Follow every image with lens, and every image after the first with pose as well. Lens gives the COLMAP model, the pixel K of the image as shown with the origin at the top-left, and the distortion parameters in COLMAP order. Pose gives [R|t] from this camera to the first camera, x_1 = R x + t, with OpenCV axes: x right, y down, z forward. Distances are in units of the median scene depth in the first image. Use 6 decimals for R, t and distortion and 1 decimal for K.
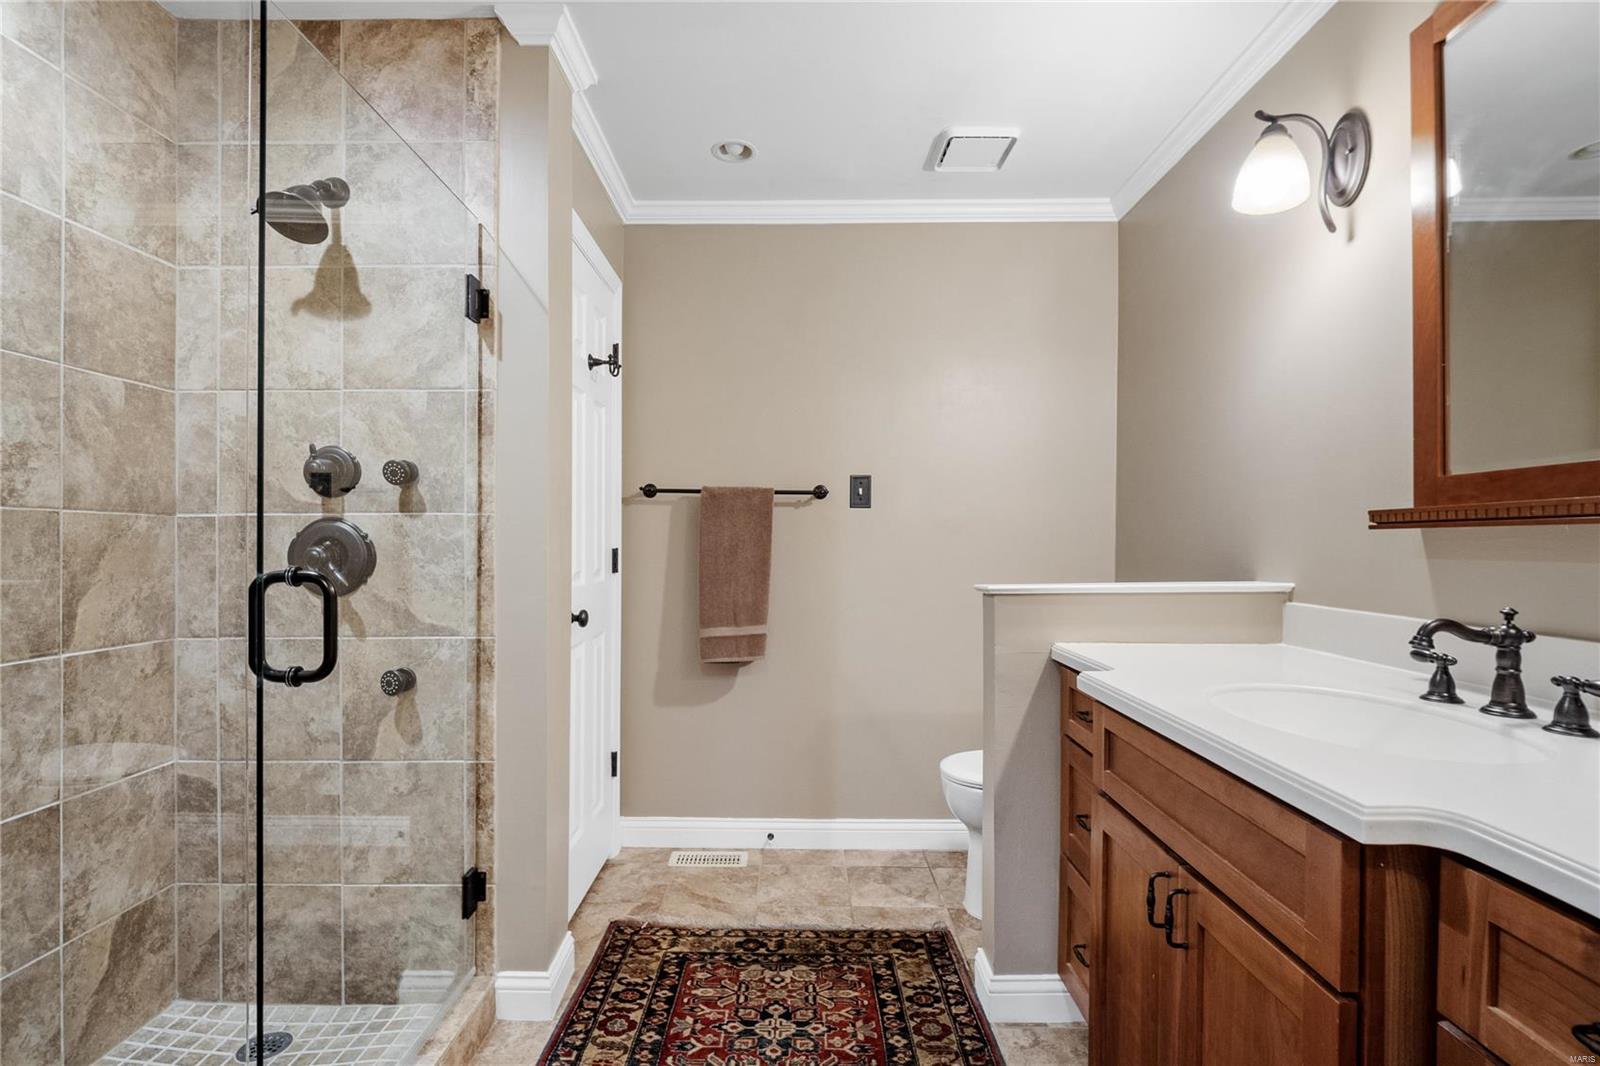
lens RADIAL K [[717.7, 0, 796.0], [0, 717.7, 542.0], [0, 0, 1]] dist [-0.000630, -0.000040]
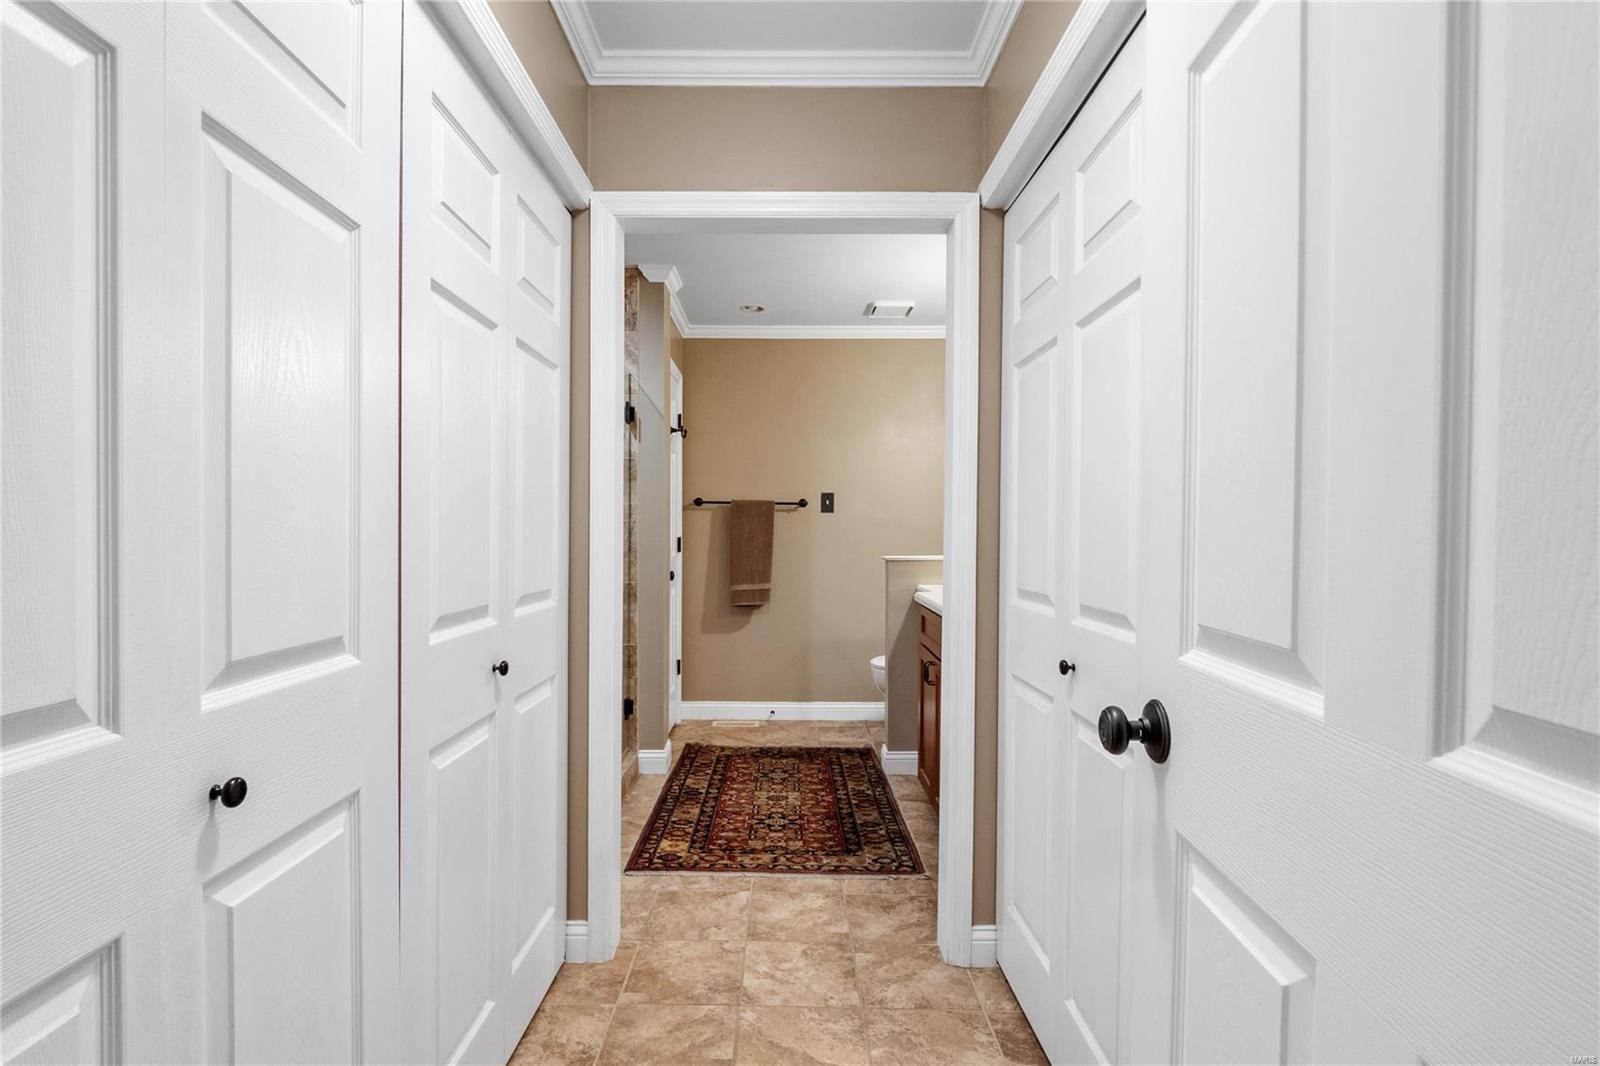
lens RADIAL K [[717.7, 0, 796.4], [0, 717.7, 535.6], [0, 0, 1]] dist [-0.000630, -0.000040]
pose [[0.999889, 0.000531, 0.014912, -0.006552], [-0.000634, 0.999976, 0.006935, -0.007602], [-0.014908, -0.006944, 0.999865, -0.746863]]
